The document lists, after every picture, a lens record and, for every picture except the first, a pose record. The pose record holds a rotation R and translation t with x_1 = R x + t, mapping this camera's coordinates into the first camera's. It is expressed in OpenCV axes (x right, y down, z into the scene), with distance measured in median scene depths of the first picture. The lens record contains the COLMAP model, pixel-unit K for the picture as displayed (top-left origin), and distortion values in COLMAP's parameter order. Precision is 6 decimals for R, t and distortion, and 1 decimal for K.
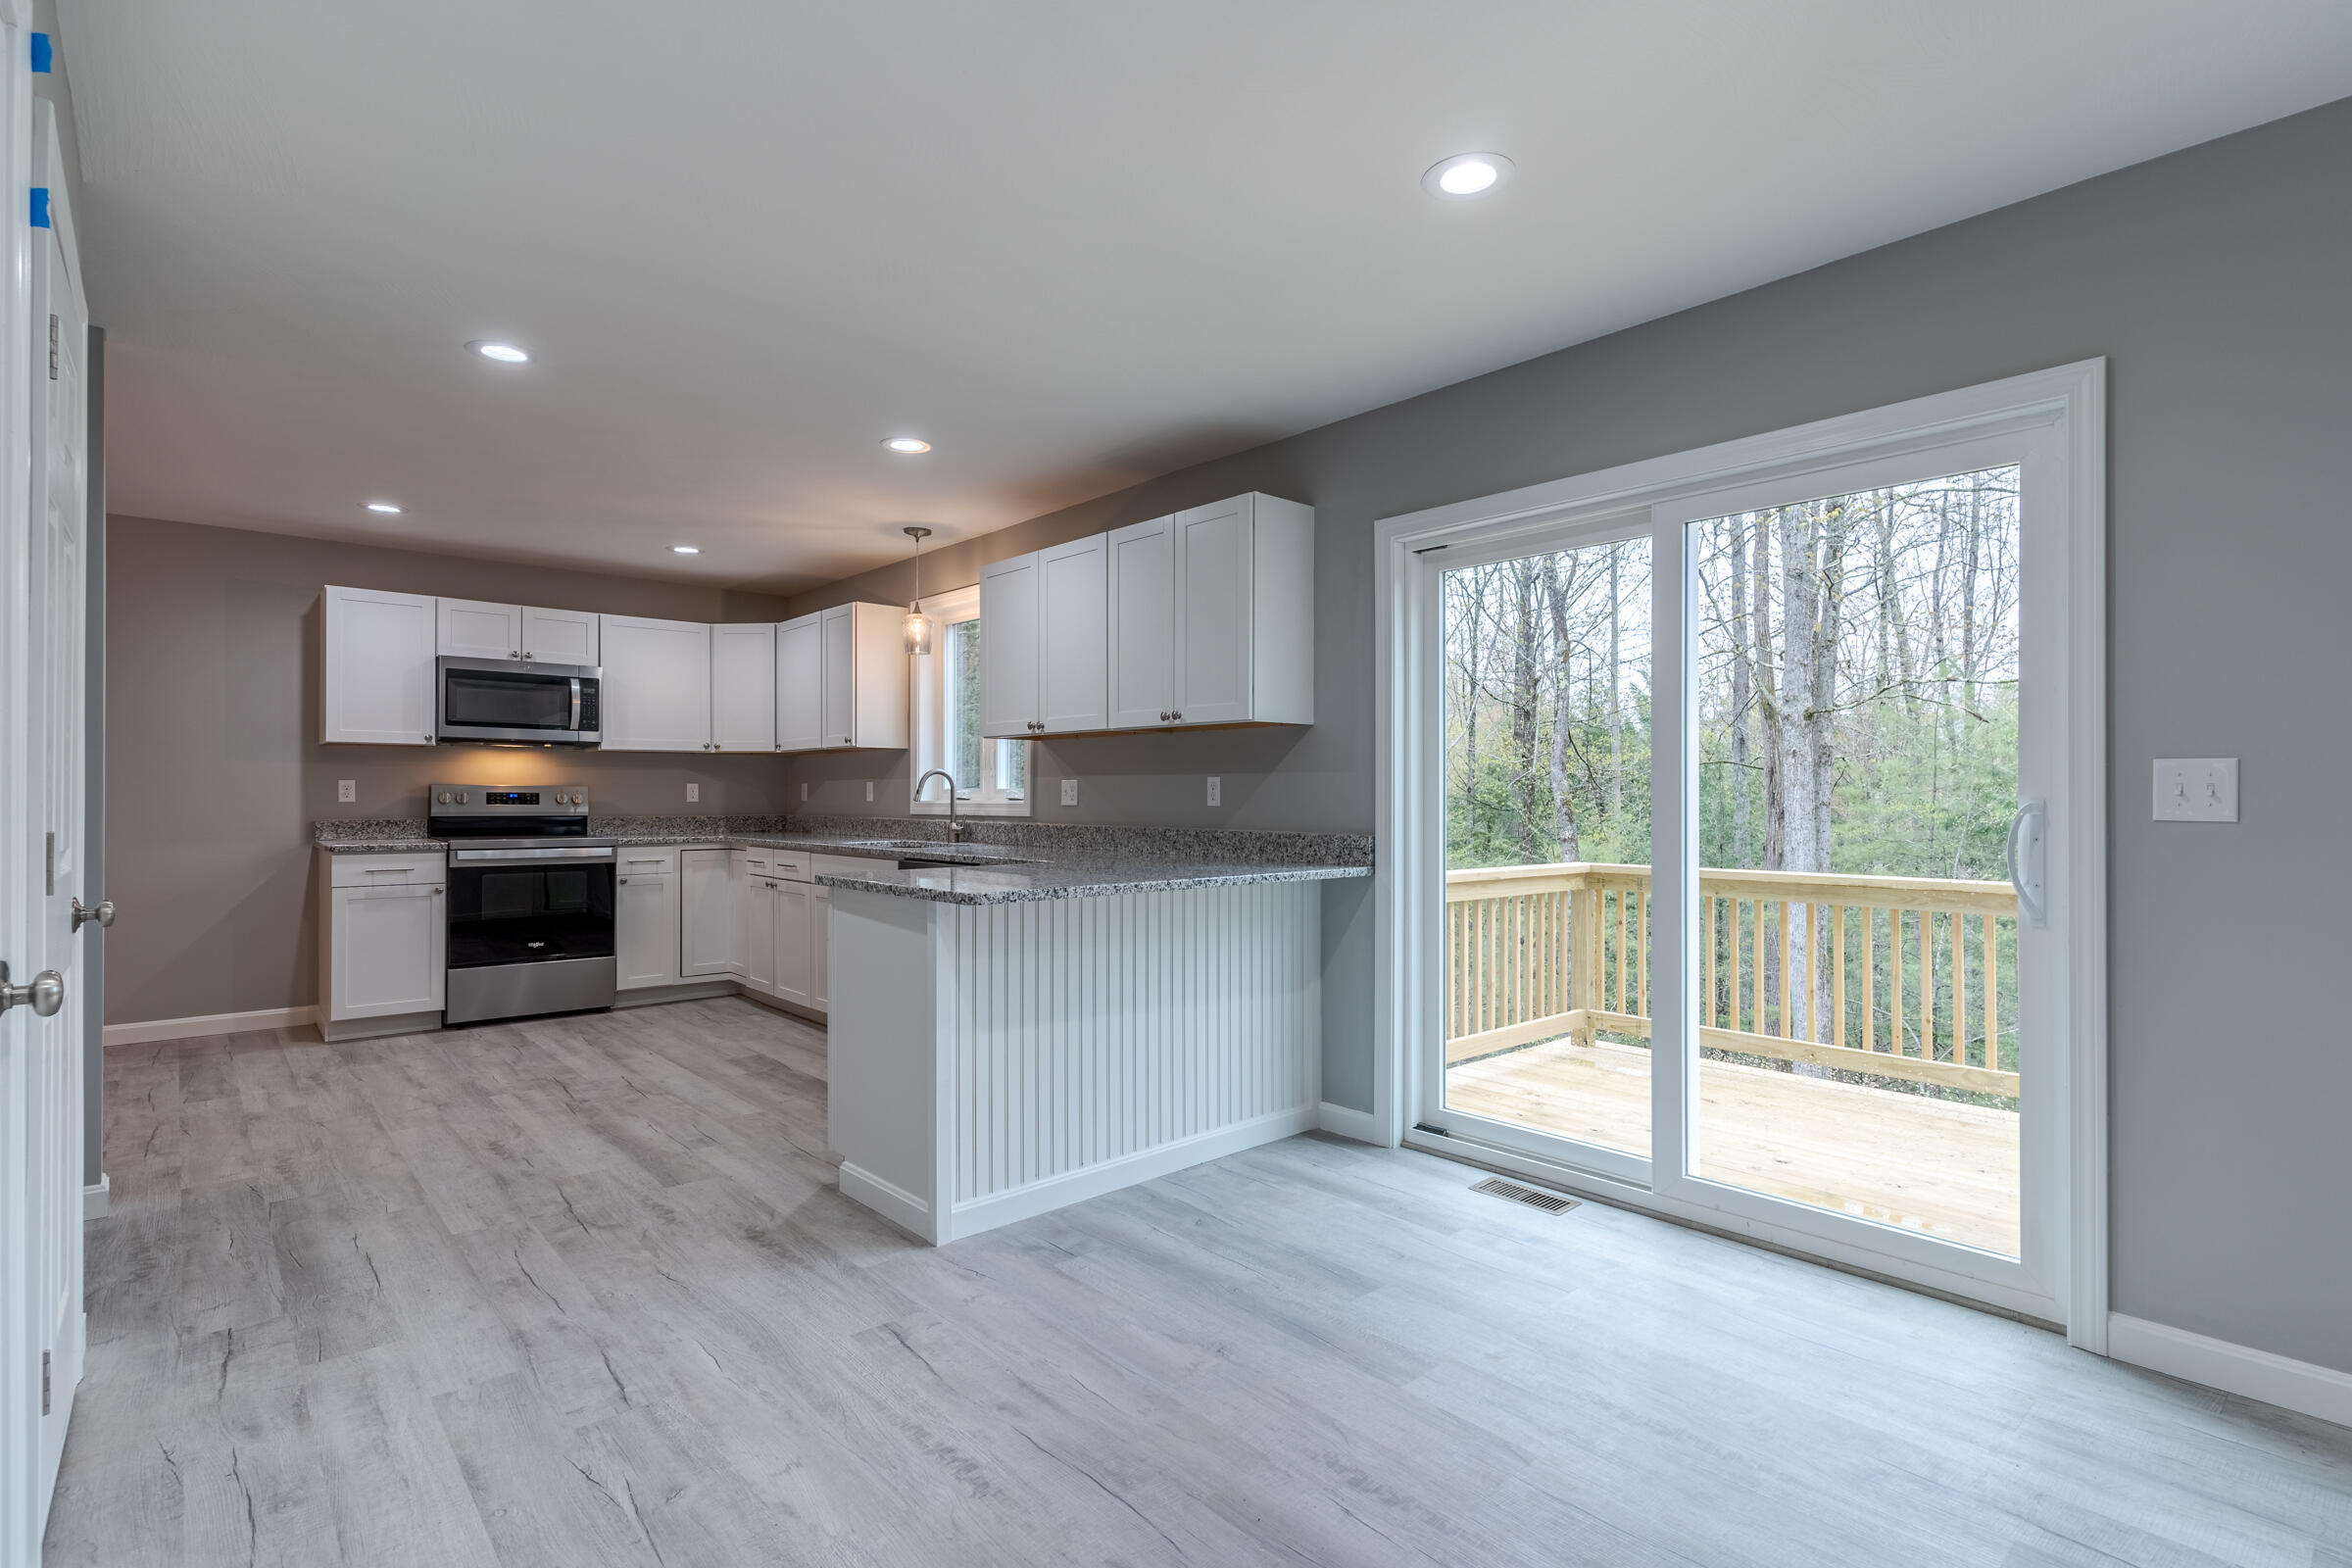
lens RADIAL K [[1124.0, 0, 1169.1], [0, 1124.0, 794.6], [0, 0, 1]] dist [0.002558, 0.000866]
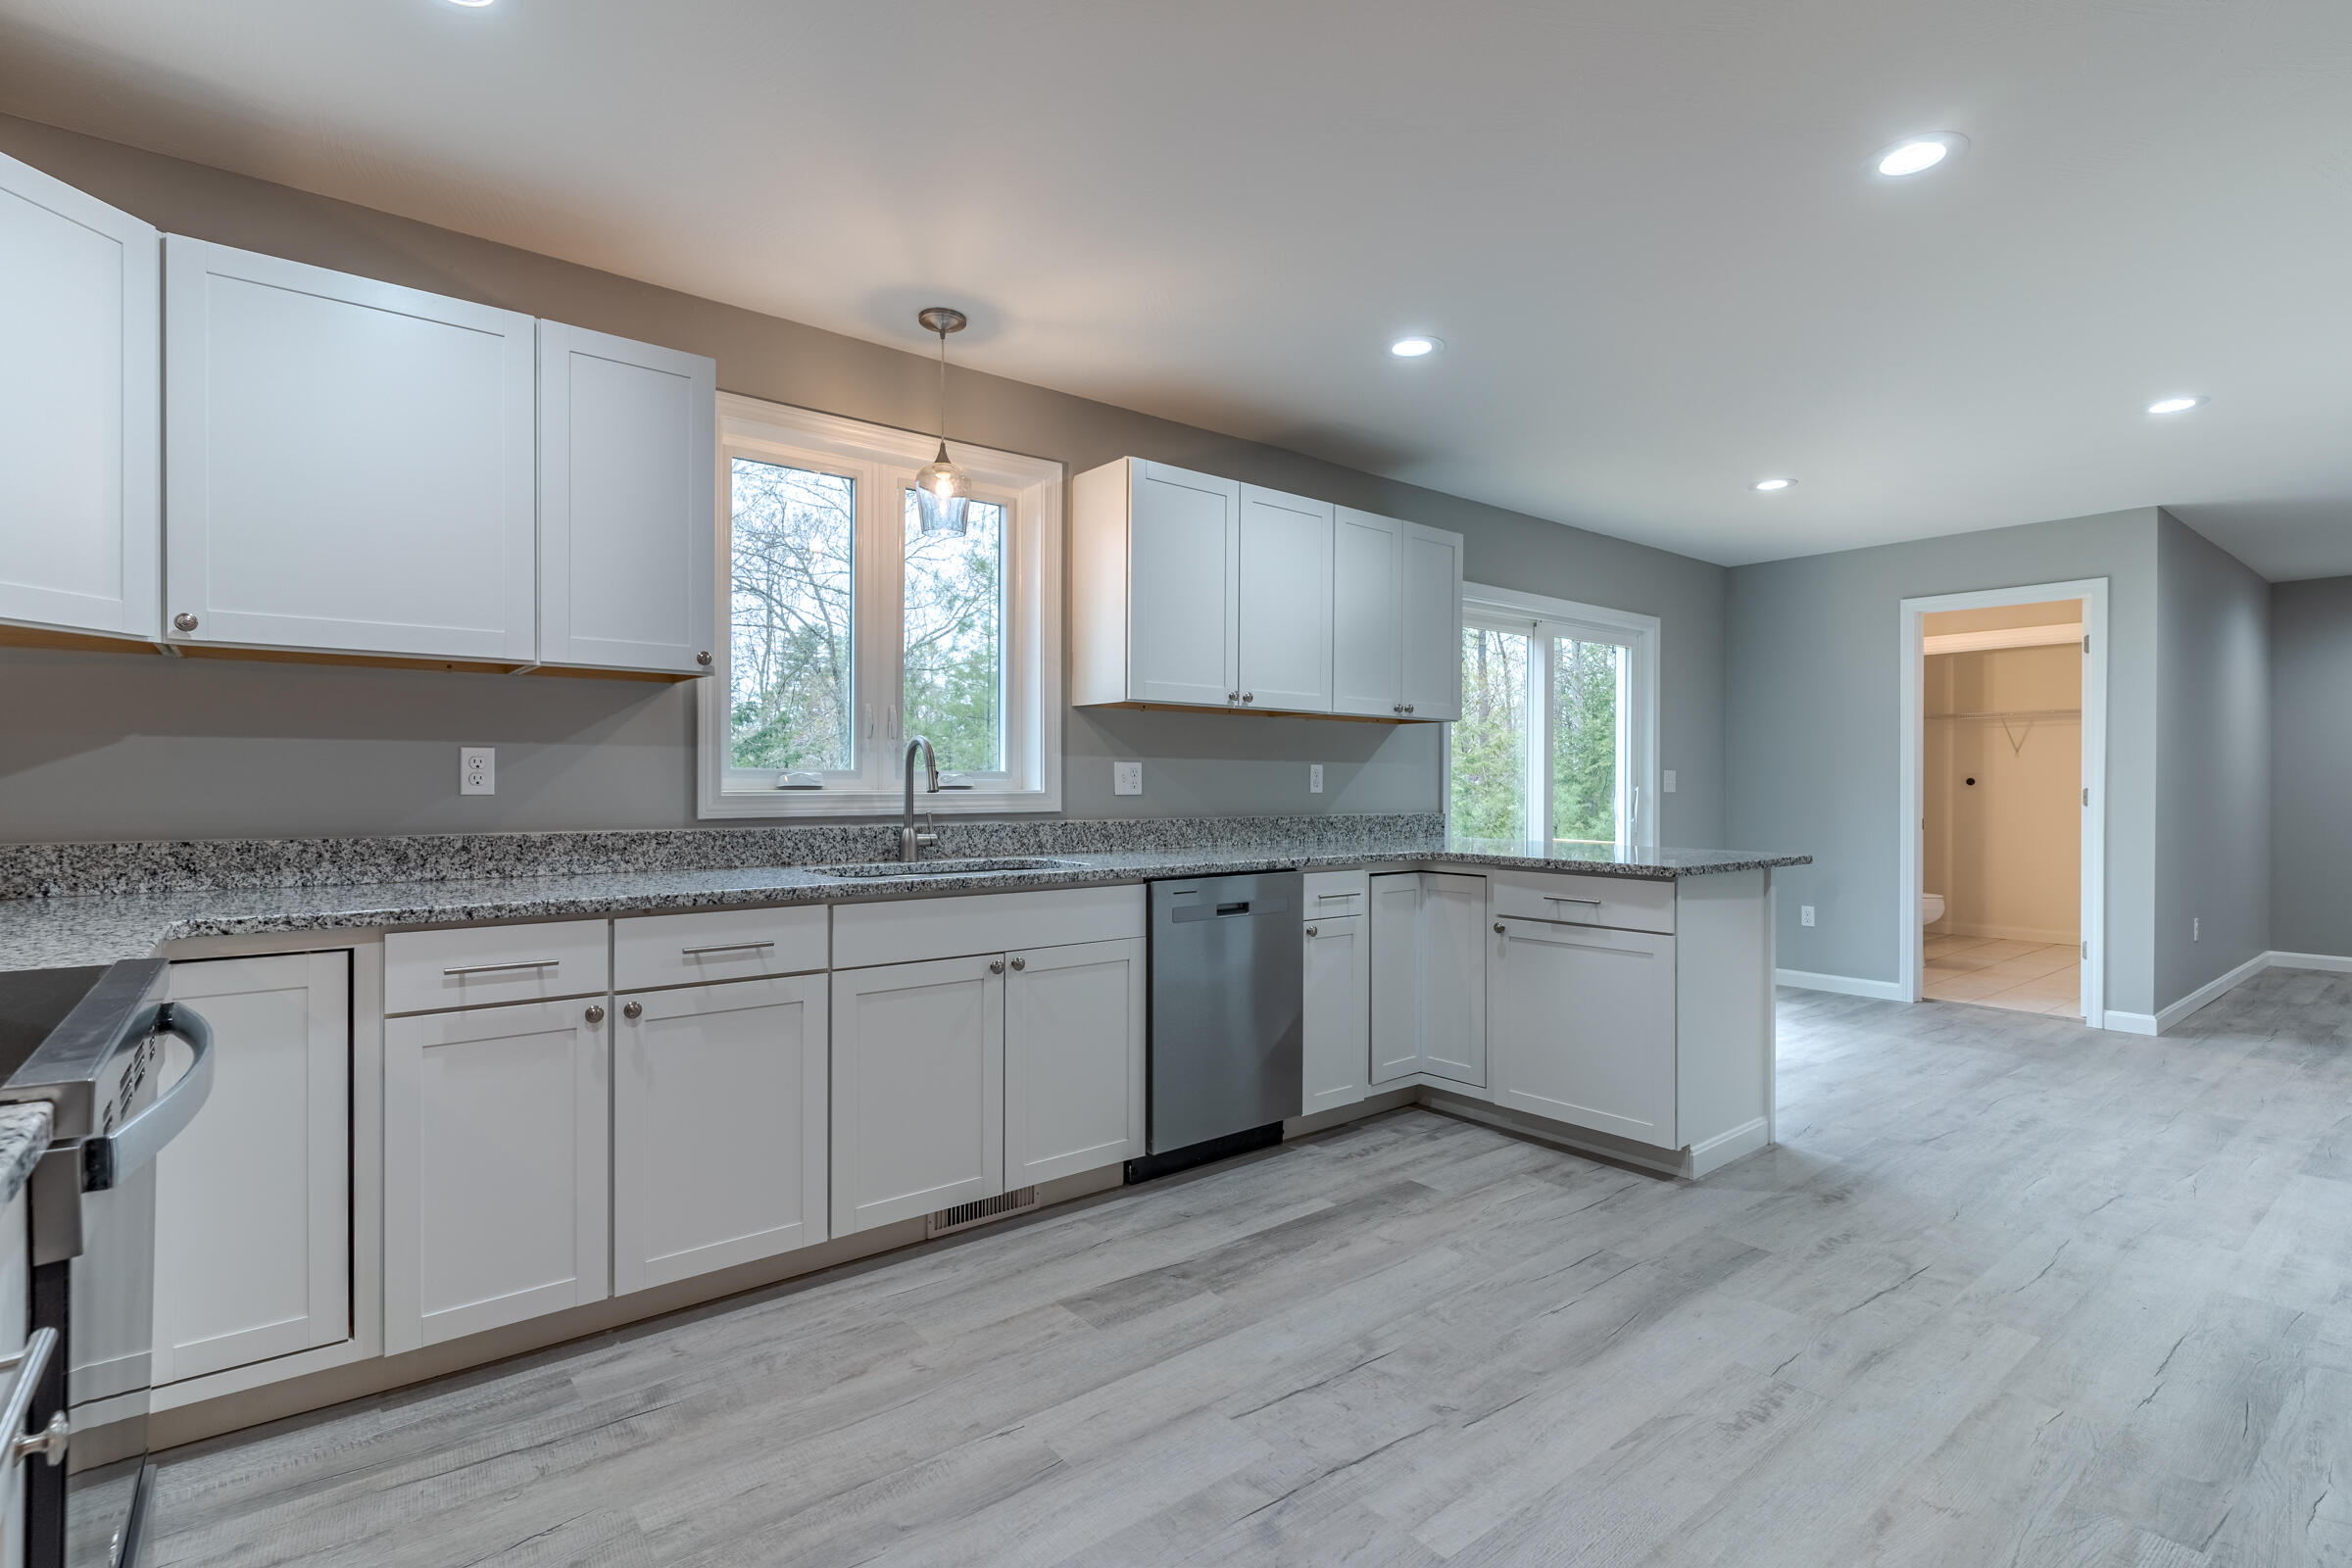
lens RADIAL K [[1124.0, 0, 1169.4], [0, 1124.0, 787.6], [0, 0, 1]] dist [0.002558, 0.000866]
pose [[0.044768, -0.005812, 0.998980, -1.357363], [-0.004832, 0.999970, 0.006035, -0.000107], [-0.998986, -0.005097, 0.044739, 1.472733]]
